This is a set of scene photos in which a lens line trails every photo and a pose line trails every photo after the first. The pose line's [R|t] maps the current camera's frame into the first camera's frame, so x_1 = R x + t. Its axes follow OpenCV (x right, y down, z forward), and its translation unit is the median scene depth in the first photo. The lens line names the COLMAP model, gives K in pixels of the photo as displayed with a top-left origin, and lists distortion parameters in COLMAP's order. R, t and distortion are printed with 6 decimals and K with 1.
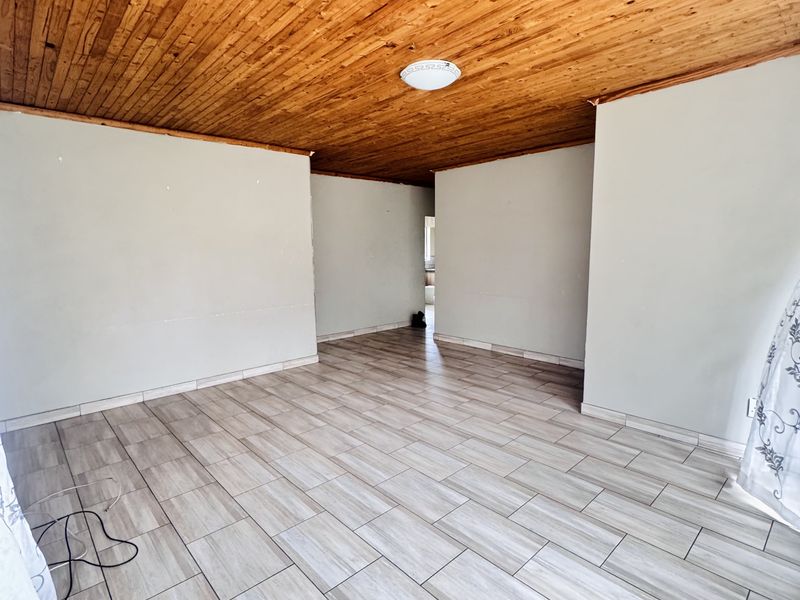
lens RADIAL K [[427.2, 0, 401.5], [0, 427.2, 298.6], [0, 0, 1]] dist [-0.003185, 0.001198]
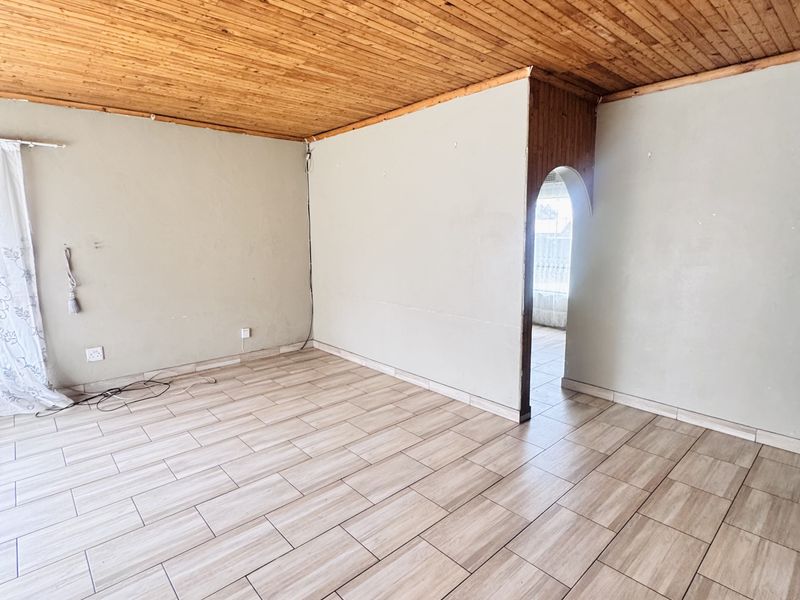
lens RADIAL K [[427.2, 0, 401.4], [0, 427.2, 301.8], [0, 0, 1]] dist [-0.003185, 0.001198]
pose [[-0.009179, 0.177245, -0.984124, 0.567774], [-0.115186, 0.977427, 0.177113, -0.164938], [0.993301, 0.114983, 0.011444, 1.190906]]
